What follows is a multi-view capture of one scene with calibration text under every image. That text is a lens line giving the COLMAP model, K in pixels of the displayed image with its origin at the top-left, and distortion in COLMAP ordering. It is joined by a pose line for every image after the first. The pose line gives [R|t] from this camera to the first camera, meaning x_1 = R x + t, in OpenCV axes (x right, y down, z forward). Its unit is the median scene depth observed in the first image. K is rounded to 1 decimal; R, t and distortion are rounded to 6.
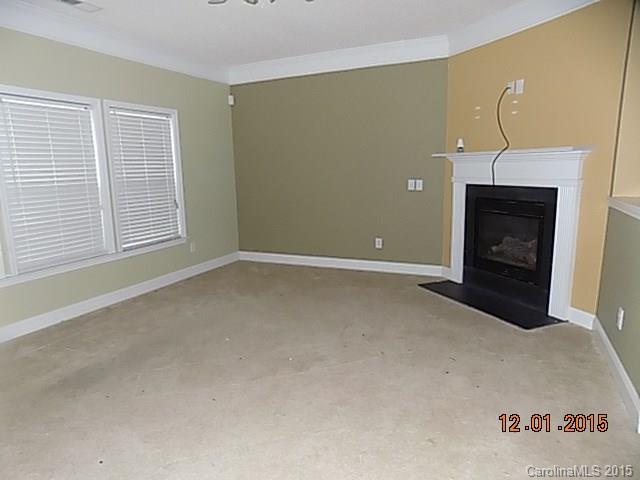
lens RADIAL K [[431.9, 0, 317.9], [0, 431.9, 240.9], [0, 0, 1]] dist [-0.018120, 0.020974]
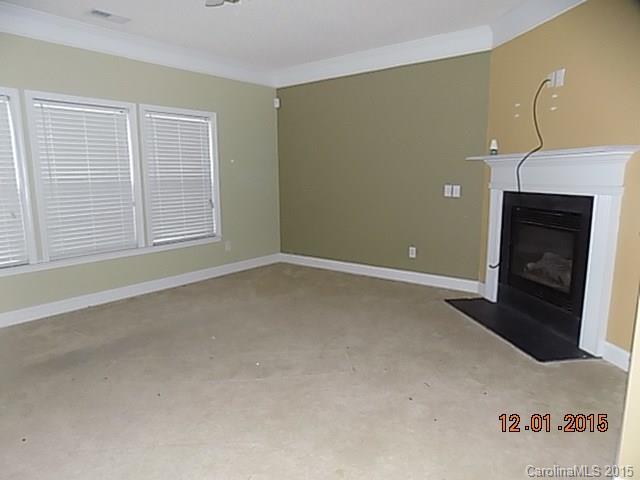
lens RADIAL K [[431.9, 0, 318.6], [0, 431.9, 240.8], [0, 0, 1]] dist [-0.018120, 0.020974]
pose [[0.973112, 0.050084, -0.224820, 0.200171], [-0.053137, 0.998559, -0.007544, -0.002121], [0.224118, 0.019287, 0.974371, 0.058930]]
